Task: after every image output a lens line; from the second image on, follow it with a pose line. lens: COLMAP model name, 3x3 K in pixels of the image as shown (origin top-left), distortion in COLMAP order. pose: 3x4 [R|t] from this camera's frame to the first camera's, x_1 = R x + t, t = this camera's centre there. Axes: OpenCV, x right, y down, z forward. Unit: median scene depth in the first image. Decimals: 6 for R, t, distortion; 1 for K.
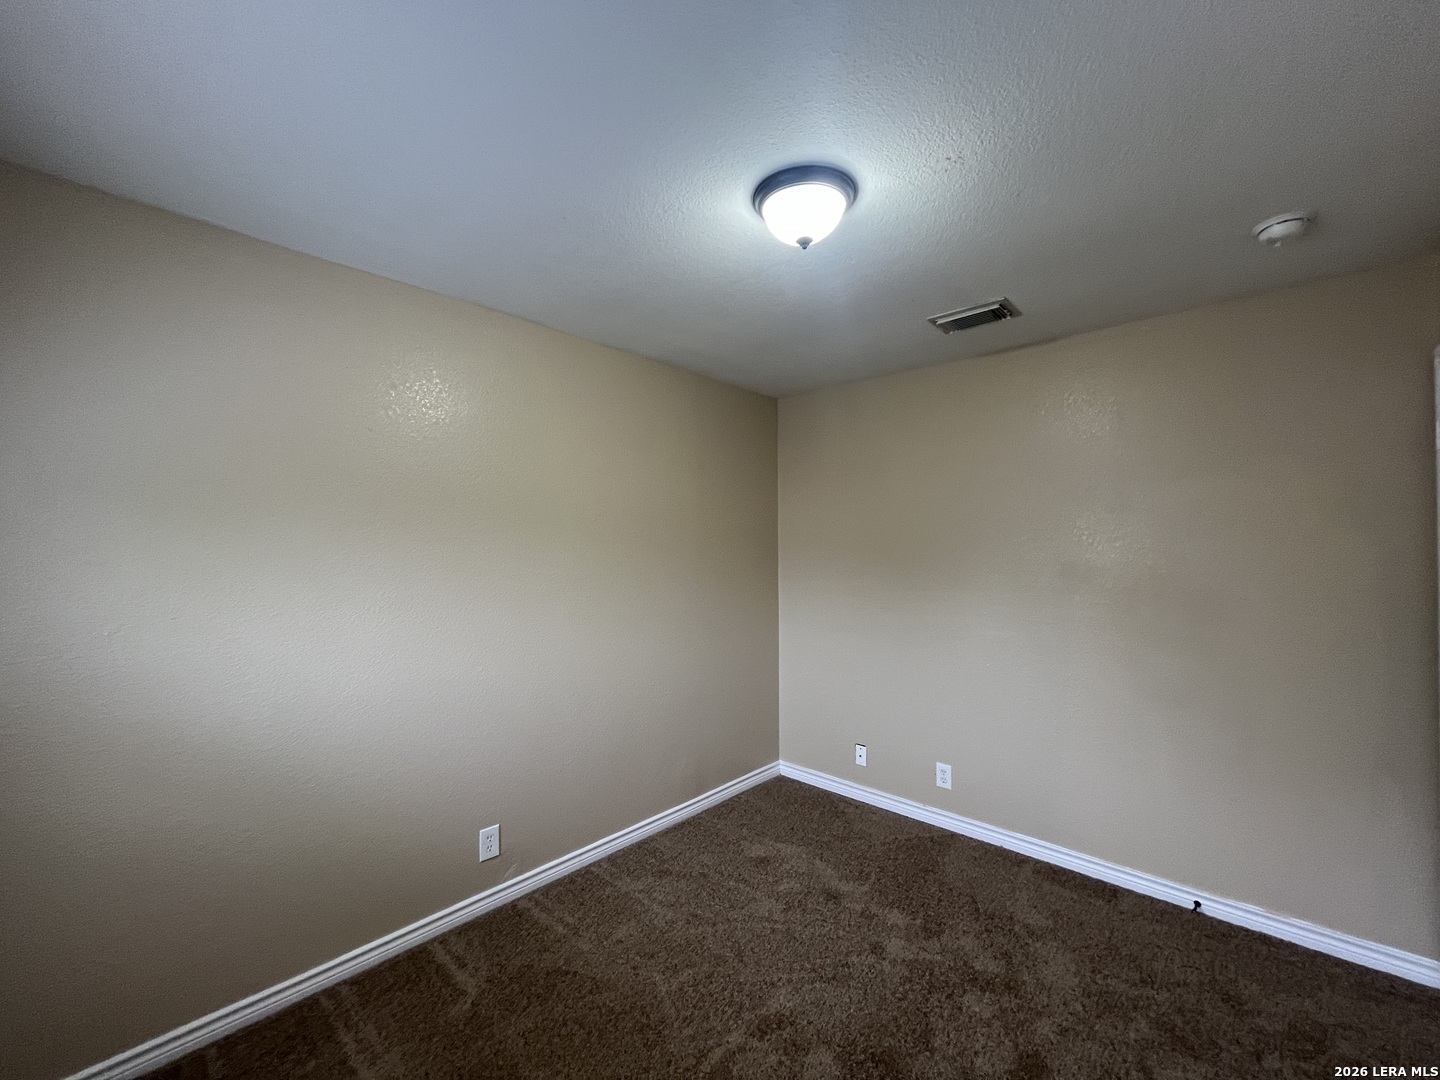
lens RADIAL K [[579.5, 0, 718.5], [0, 579.5, 540.3], [0, 0, 1]] dist [-0.003372, -0.000258]
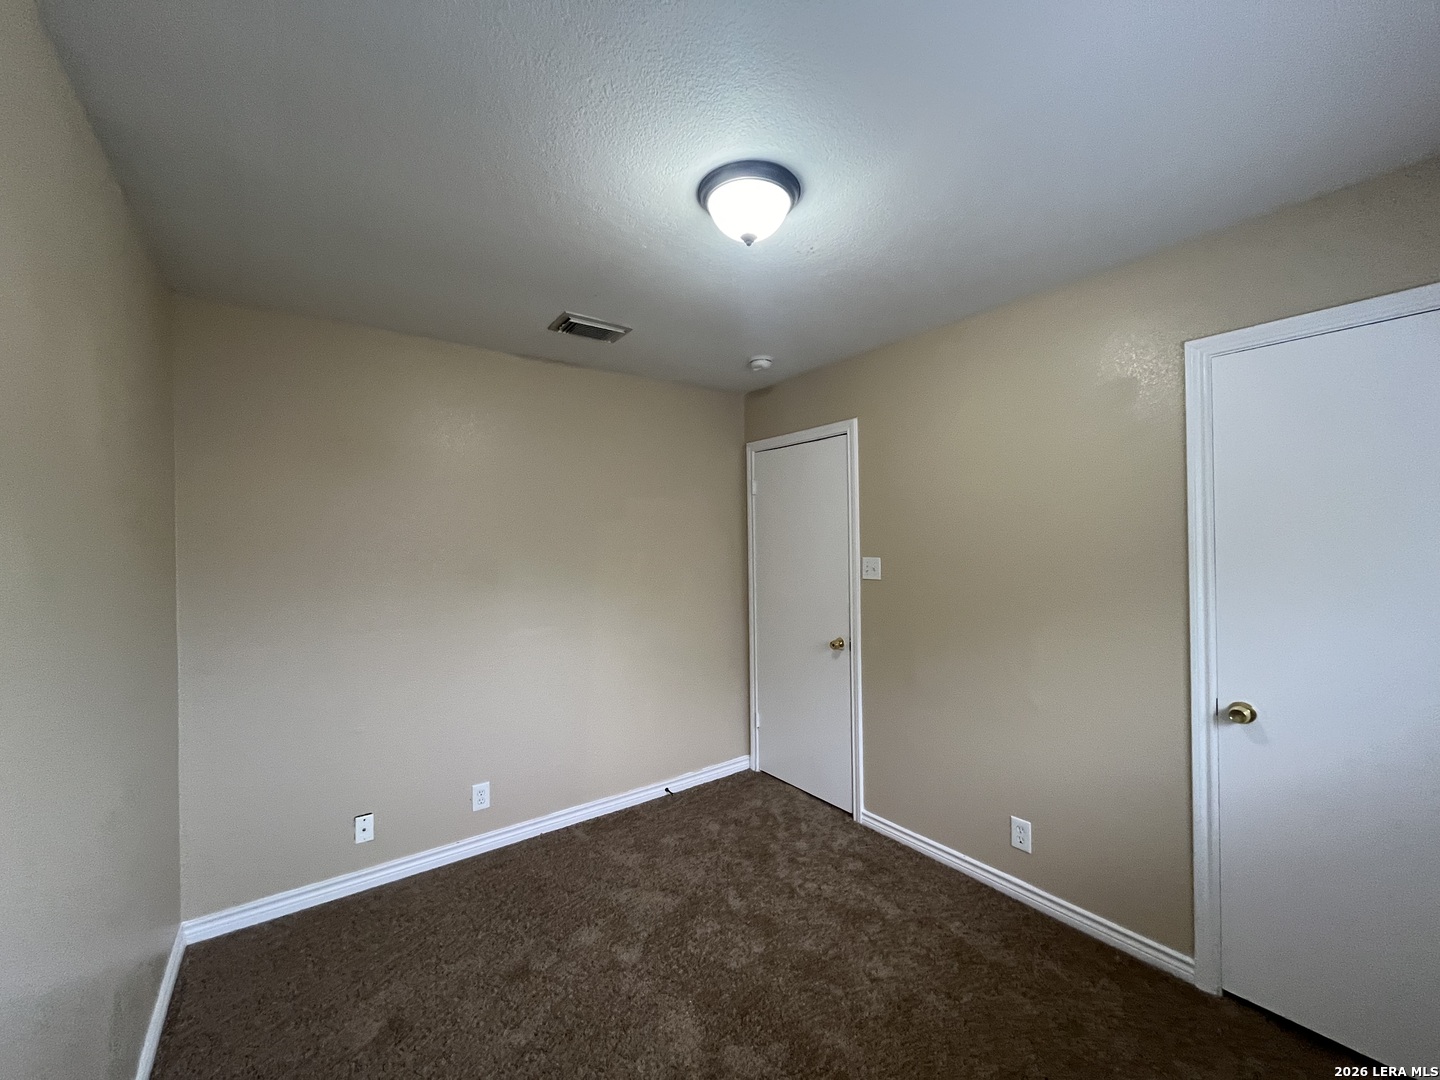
lens RADIAL K [[571.9, 0, 728.2], [0, 571.9, 532.9], [0, 0, 1]] dist [-0.010954, -0.000160]
pose [[0.178544, 0.016248, 0.983798, -0.544873], [0.003266, 0.999848, -0.017106, 0.008780], [-0.983926, 0.006267, 0.178464, 0.568722]]
